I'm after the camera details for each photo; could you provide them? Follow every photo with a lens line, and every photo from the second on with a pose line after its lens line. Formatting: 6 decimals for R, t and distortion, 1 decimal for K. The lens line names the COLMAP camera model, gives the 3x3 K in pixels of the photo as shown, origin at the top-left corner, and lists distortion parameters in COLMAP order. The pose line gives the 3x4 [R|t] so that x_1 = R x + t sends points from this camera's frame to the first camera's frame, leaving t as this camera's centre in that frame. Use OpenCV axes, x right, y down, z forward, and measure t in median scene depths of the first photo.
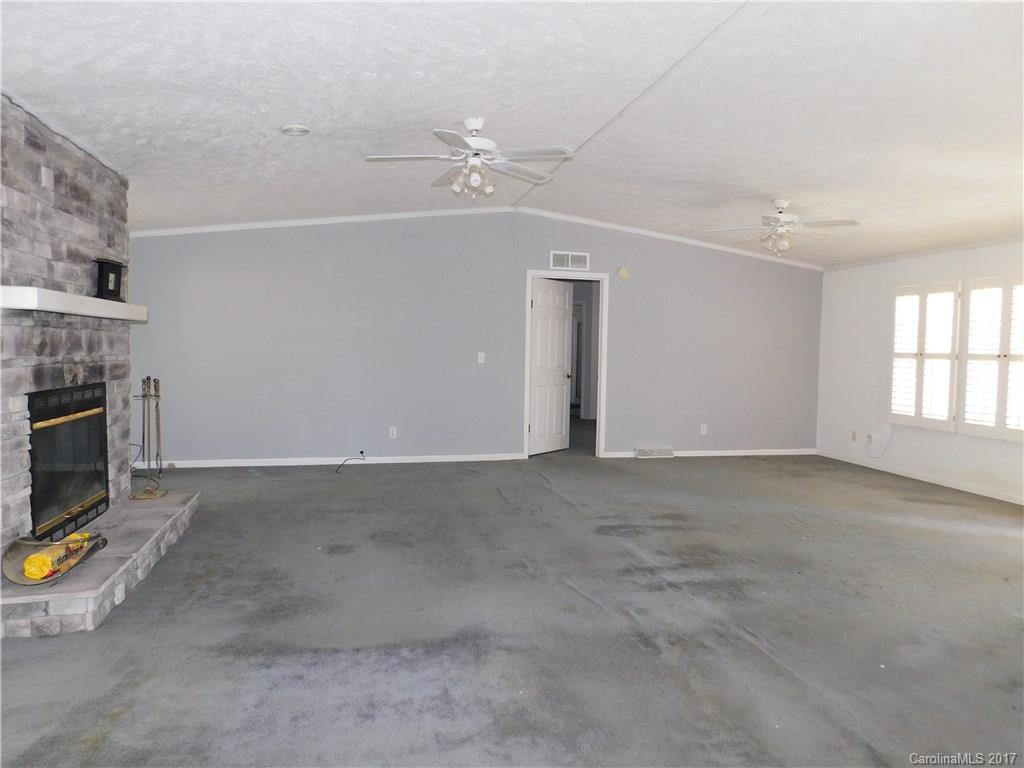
lens RADIAL K [[683.3, 0, 513.4], [0, 683.3, 381.8], [0, 0, 1]] dist [-0.007614, 0.007677]
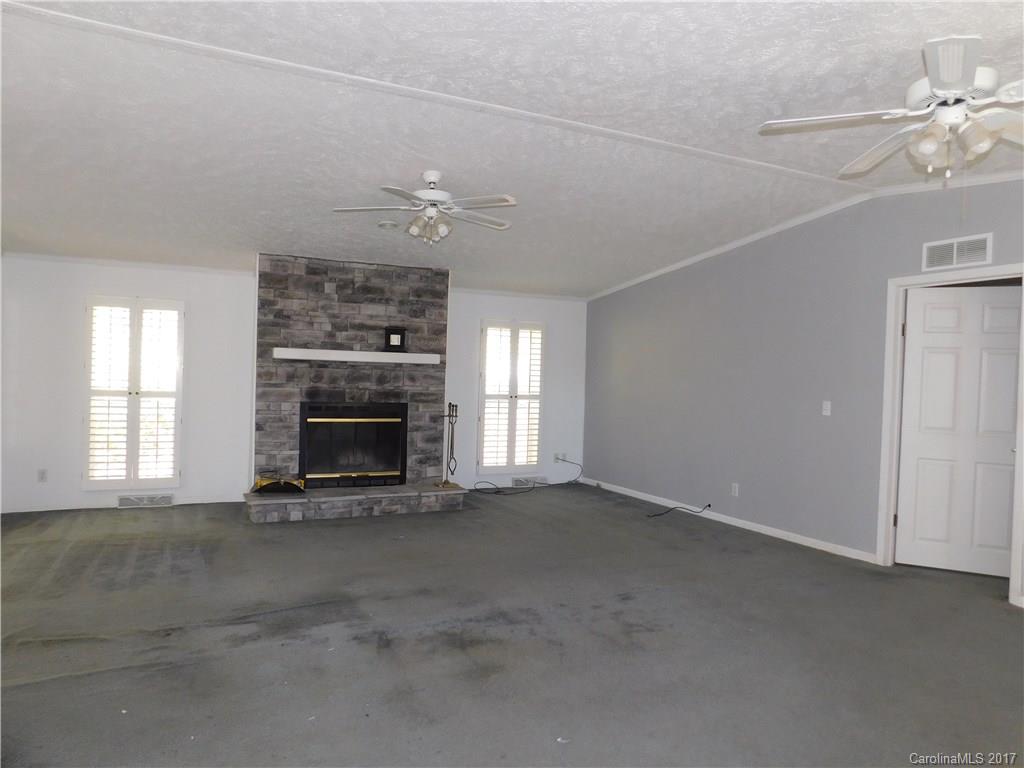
lens RADIAL K [[683.3, 0, 513.9], [0, 683.3, 388.1], [0, 0, 1]] dist [-0.007614, 0.007677]
pose [[0.233900, 0.018707, -0.972081, 0.910861], [-0.075985, 0.997109, 0.000906, -0.049254], [0.969287, 0.073652, 0.234645, 0.787786]]
